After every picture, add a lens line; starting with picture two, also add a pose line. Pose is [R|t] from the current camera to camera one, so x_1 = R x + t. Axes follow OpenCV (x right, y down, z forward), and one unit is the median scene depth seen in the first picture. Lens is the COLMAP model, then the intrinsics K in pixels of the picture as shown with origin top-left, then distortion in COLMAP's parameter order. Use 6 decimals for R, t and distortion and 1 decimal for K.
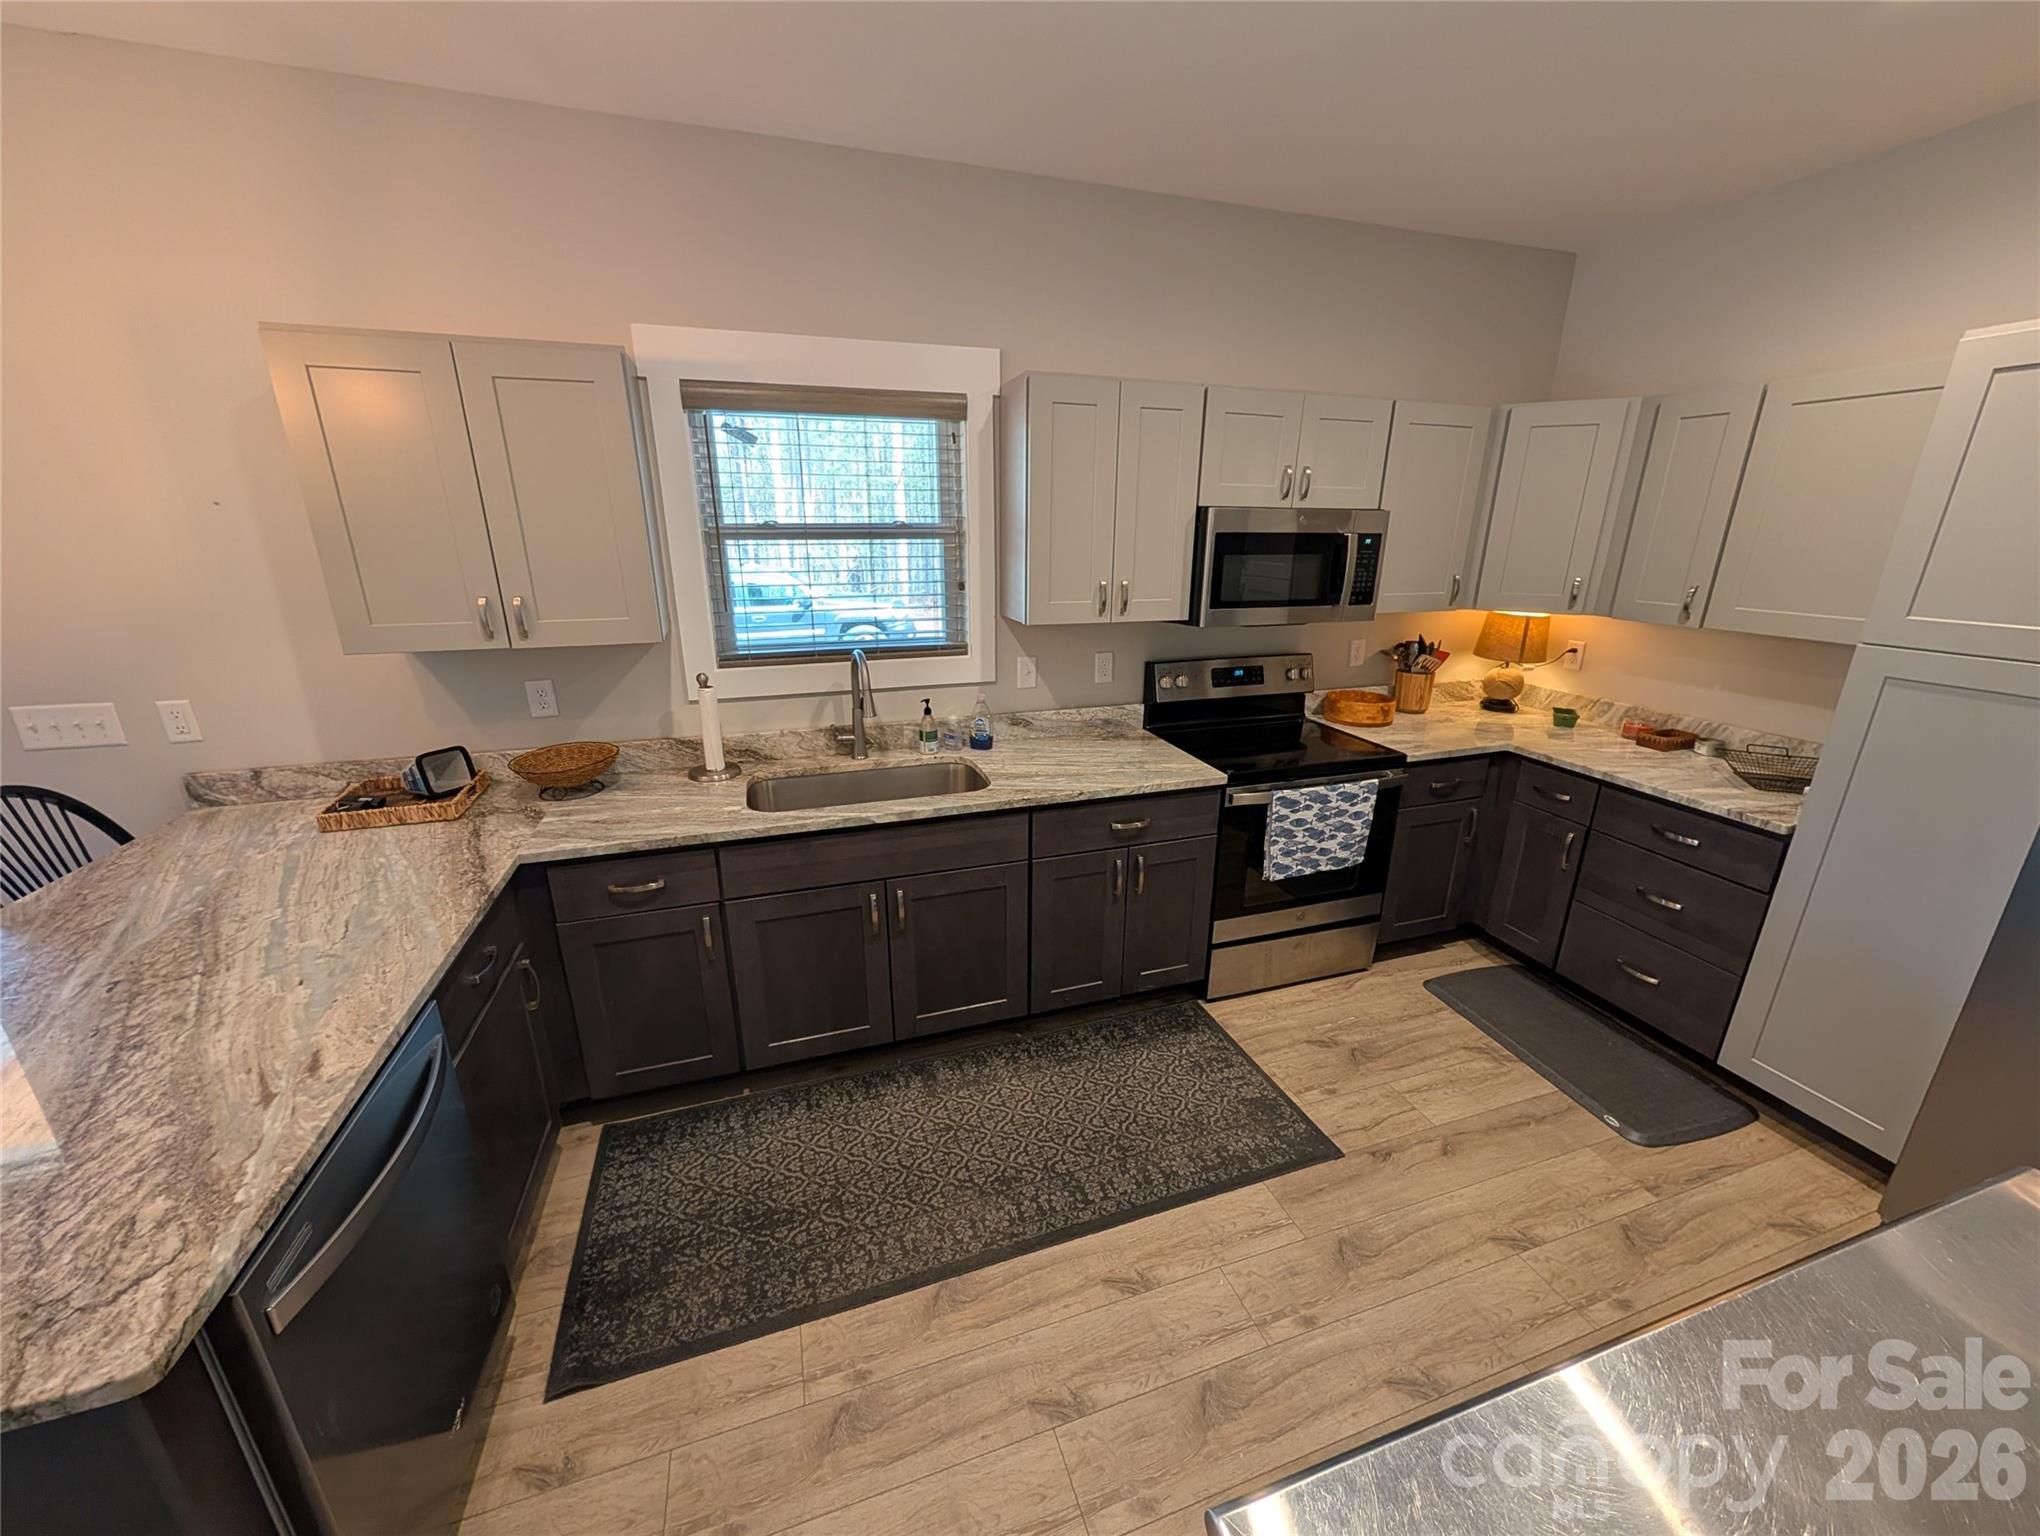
lens RADIAL K [[769.7, 0, 1024.1], [0, 769.7, 769.3], [0, 0, 1]] dist [0.000829, 0.000224]
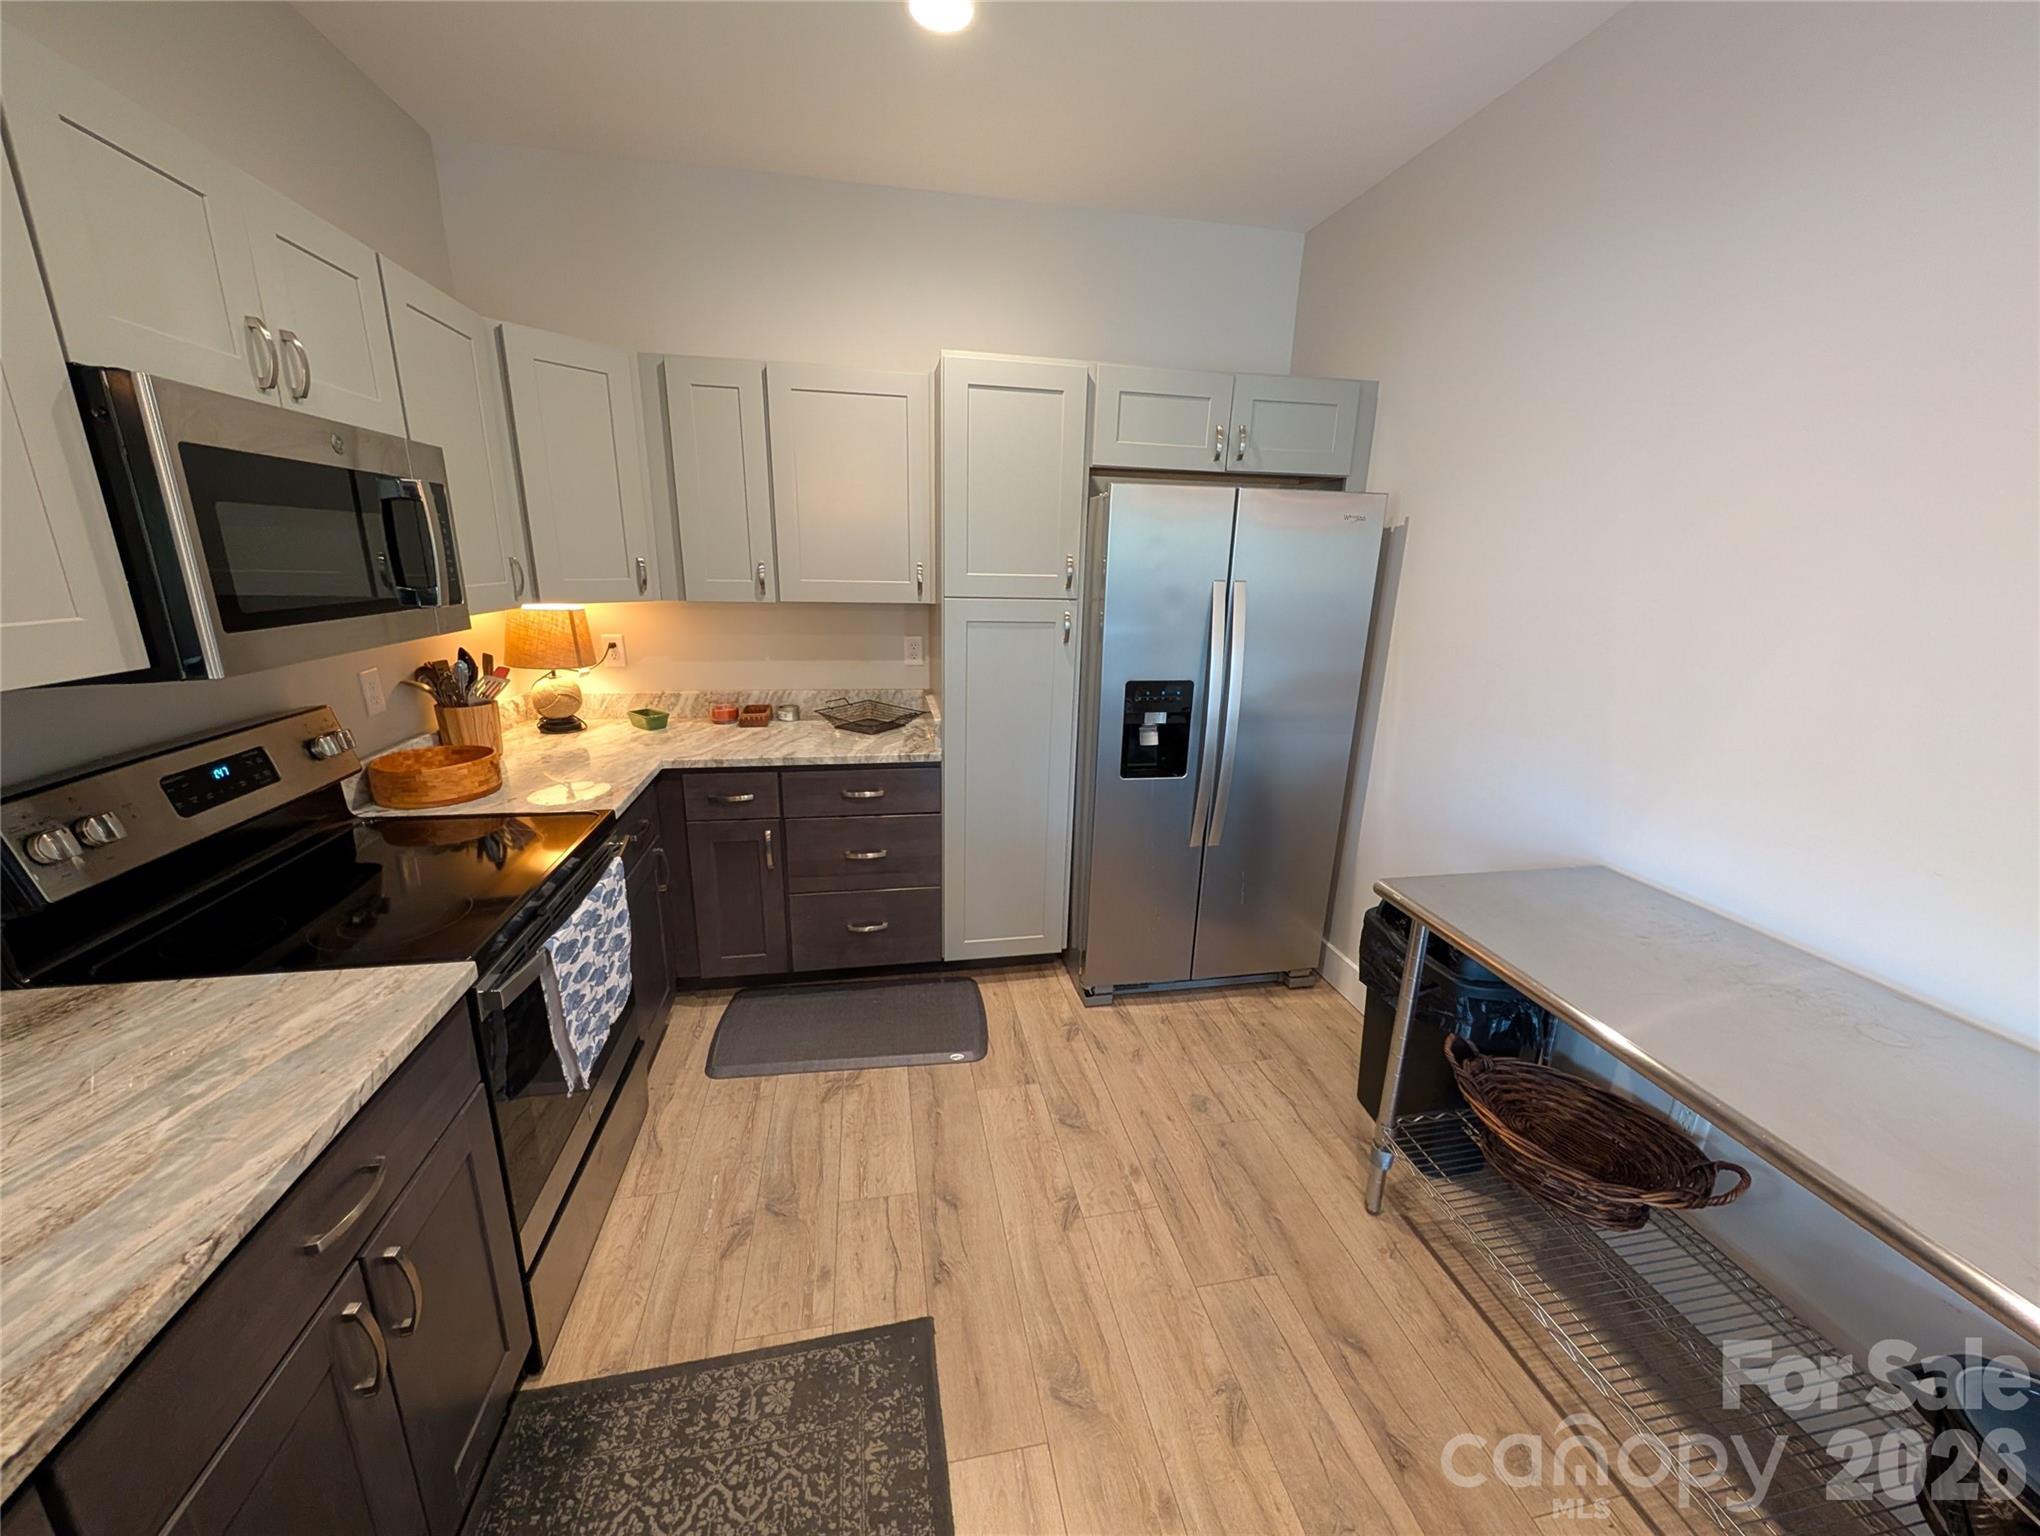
lens RADIAL K [[769.7, 0, 1019.5], [0, 769.7, 766.5], [0, 0, 1]] dist [0.000829, 0.000224]
pose [[0.126434, -0.266952, 0.955380, -0.118891], [0.280496, 0.933425, 0.223697, -0.115369], [-0.951492, 0.239697, 0.192896, 0.536397]]
